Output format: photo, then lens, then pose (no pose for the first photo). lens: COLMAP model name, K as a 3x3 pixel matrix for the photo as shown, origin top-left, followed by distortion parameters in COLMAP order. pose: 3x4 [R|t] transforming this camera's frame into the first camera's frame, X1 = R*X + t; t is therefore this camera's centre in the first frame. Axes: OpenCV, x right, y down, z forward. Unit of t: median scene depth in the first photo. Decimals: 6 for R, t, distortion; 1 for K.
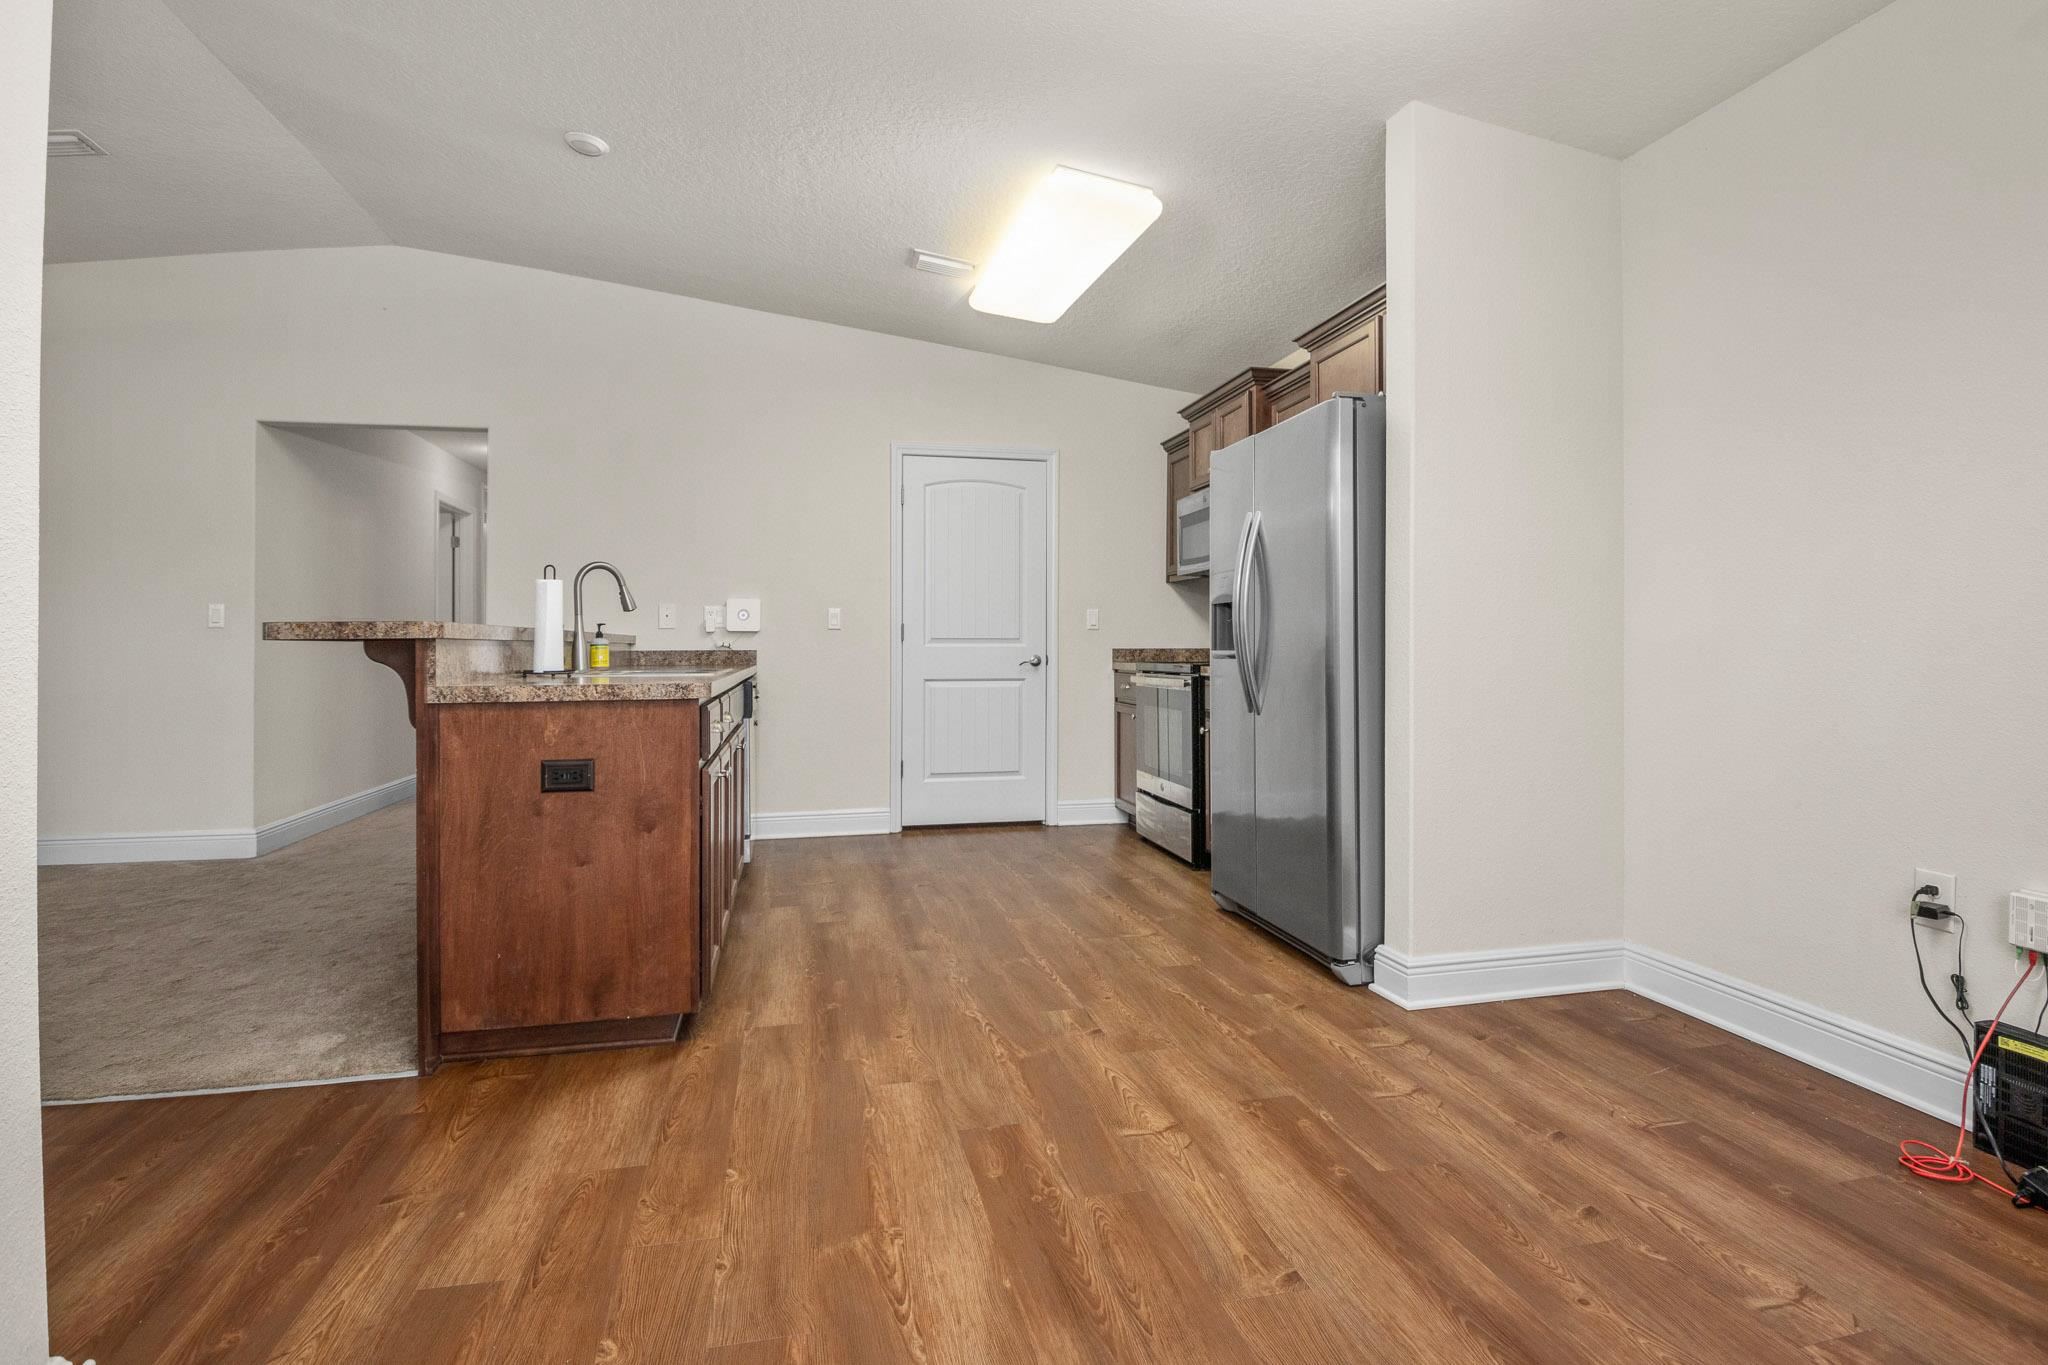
lens RADIAL K [[979.7, 0, 972.3], [0, 979.7, 632.6], [0, 0, 1]] dist [-0.015844, -0.008566]
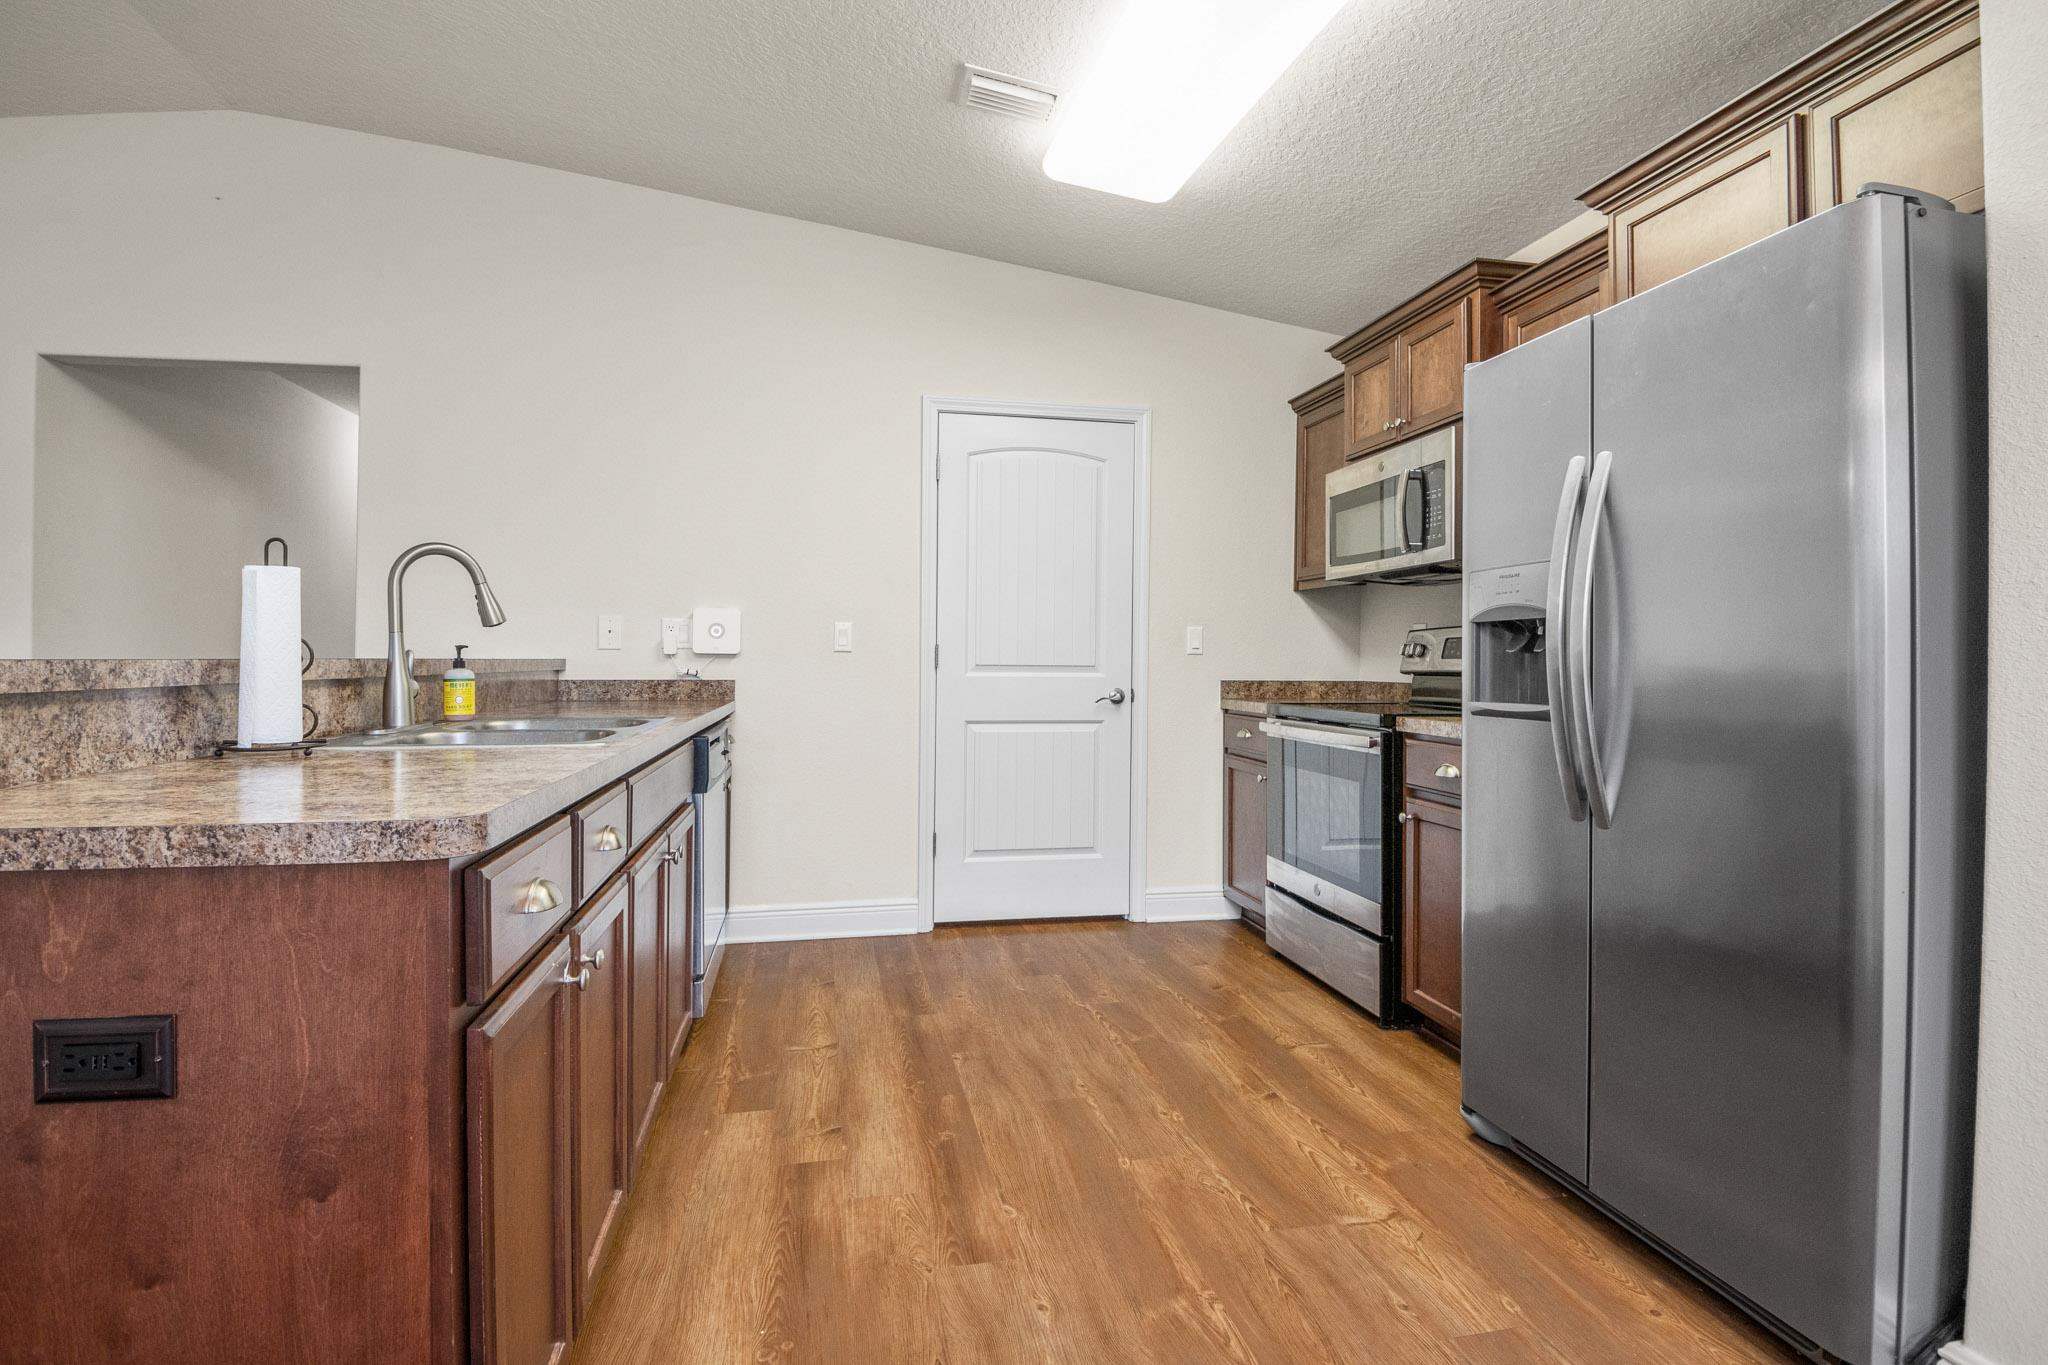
lens RADIAL K [[979.7, 0, 977.5], [0, 979.7, 651.7], [0, 0, 1]] dist [-0.015844, -0.008566]
pose [[0.999816, 0.008207, -0.017357, -0.035431], [-0.008093, 0.999945, 0.006631, -0.011127], [0.017410, -0.006489, 0.999827, 0.350106]]
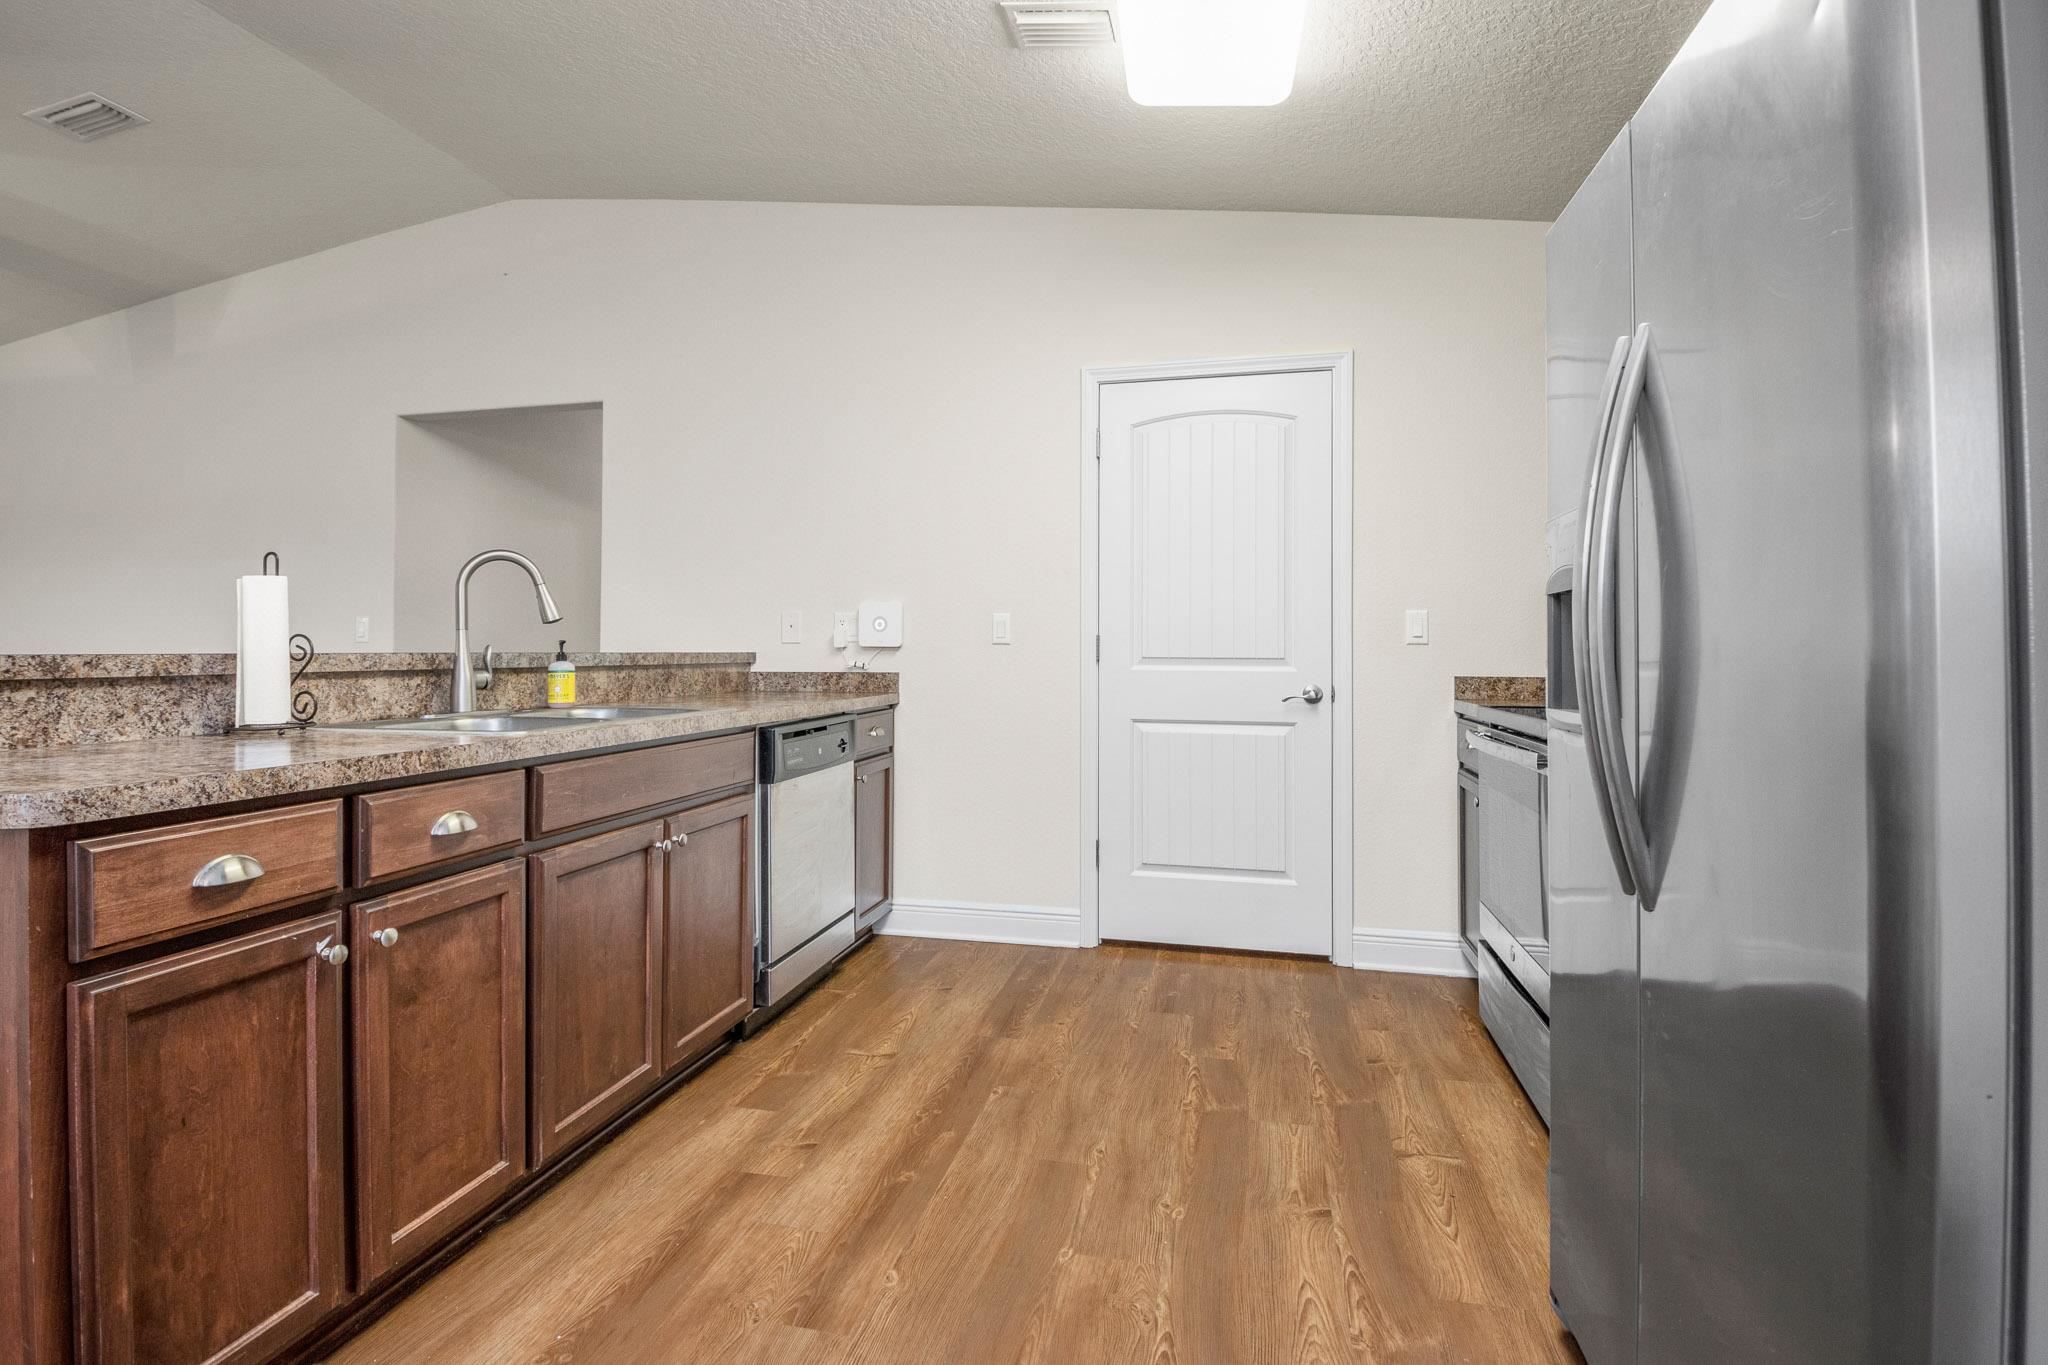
lens RADIAL K [[979.7, 0, 960.1], [0, 979.7, 632.5], [0, 0, 1]] dist [-0.015844, -0.008566]
pose [[0.904494, -0.002541, -0.426478, 0.162812], [0.001161, 0.999993, -0.003494, -0.011440], [0.426484, 0.002665, 0.904491, 0.449574]]
